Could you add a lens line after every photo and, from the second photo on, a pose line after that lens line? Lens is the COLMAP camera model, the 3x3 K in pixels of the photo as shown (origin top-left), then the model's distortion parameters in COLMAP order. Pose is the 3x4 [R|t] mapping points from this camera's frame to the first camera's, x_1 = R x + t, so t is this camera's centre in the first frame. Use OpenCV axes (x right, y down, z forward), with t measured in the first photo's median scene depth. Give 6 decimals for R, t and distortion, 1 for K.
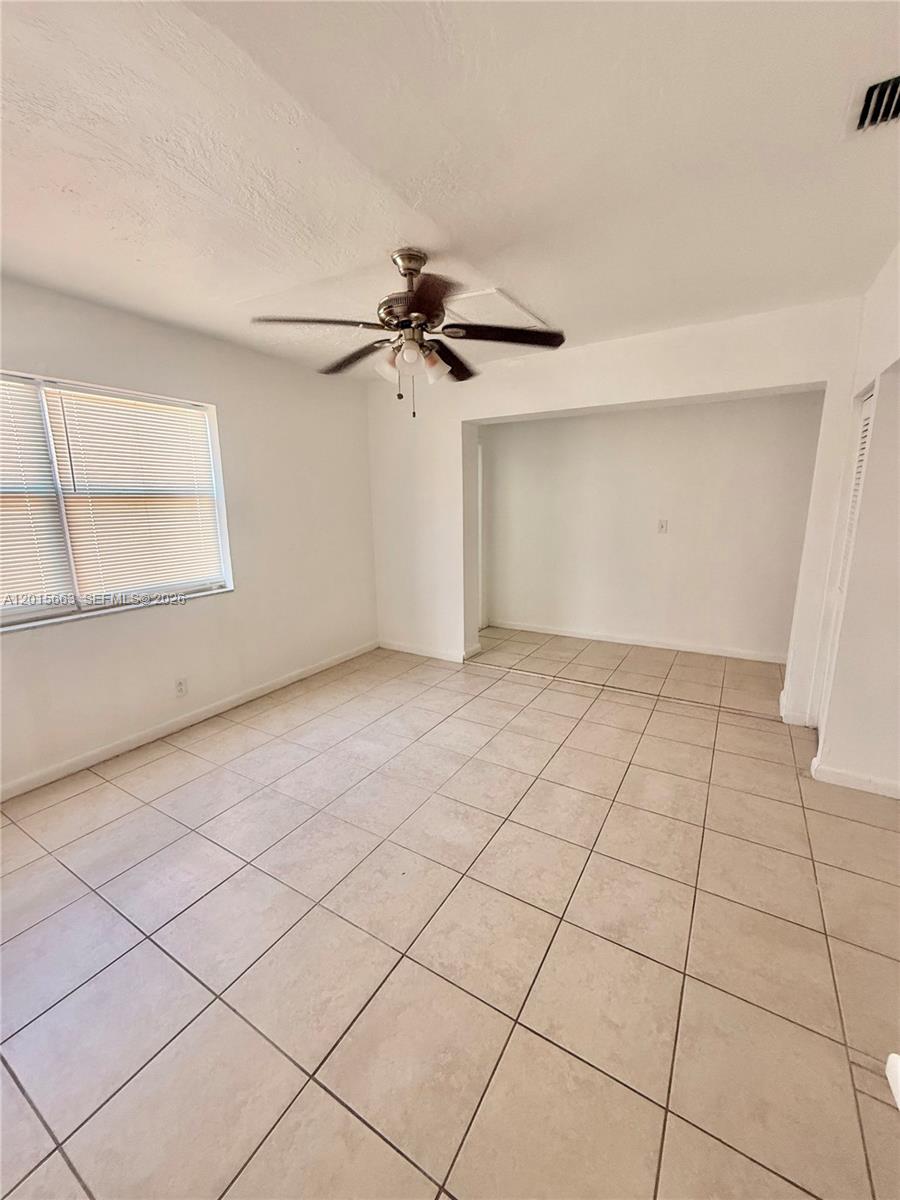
lens RADIAL K [[480.1, 0, 450.8], [0, 480.1, 609.0], [0, 0, 1]] dist [0.002933, 0.000620]
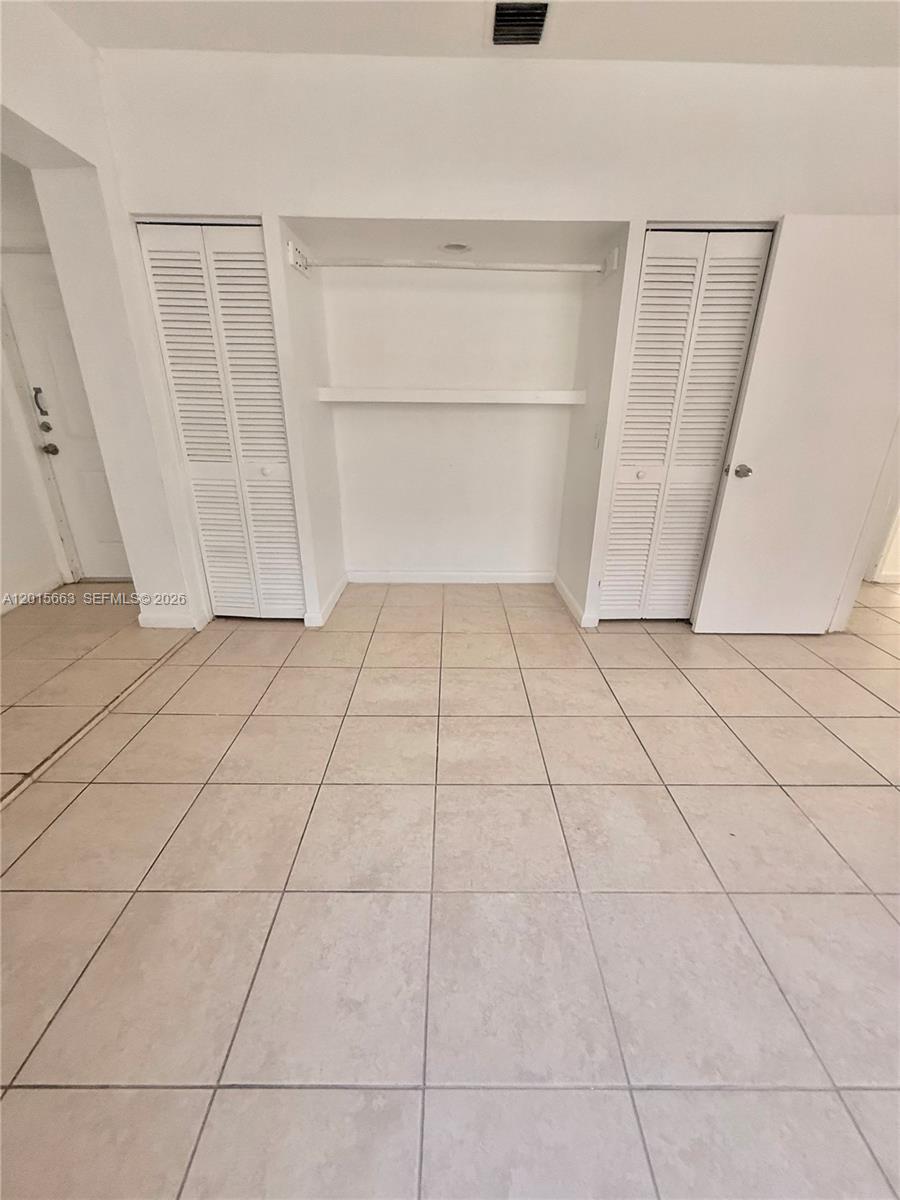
lens RADIAL K [[480.1, 0, 450.4], [0, 480.1, 598.5], [0, 0, 1]] dist [0.002933, 0.000620]
pose [[-0.523019, -0.313804, 0.792451, -0.281777], [0.183331, 0.866574, 0.464154, -0.175091], [-0.832371, 0.388042, -0.395705, 1.217943]]
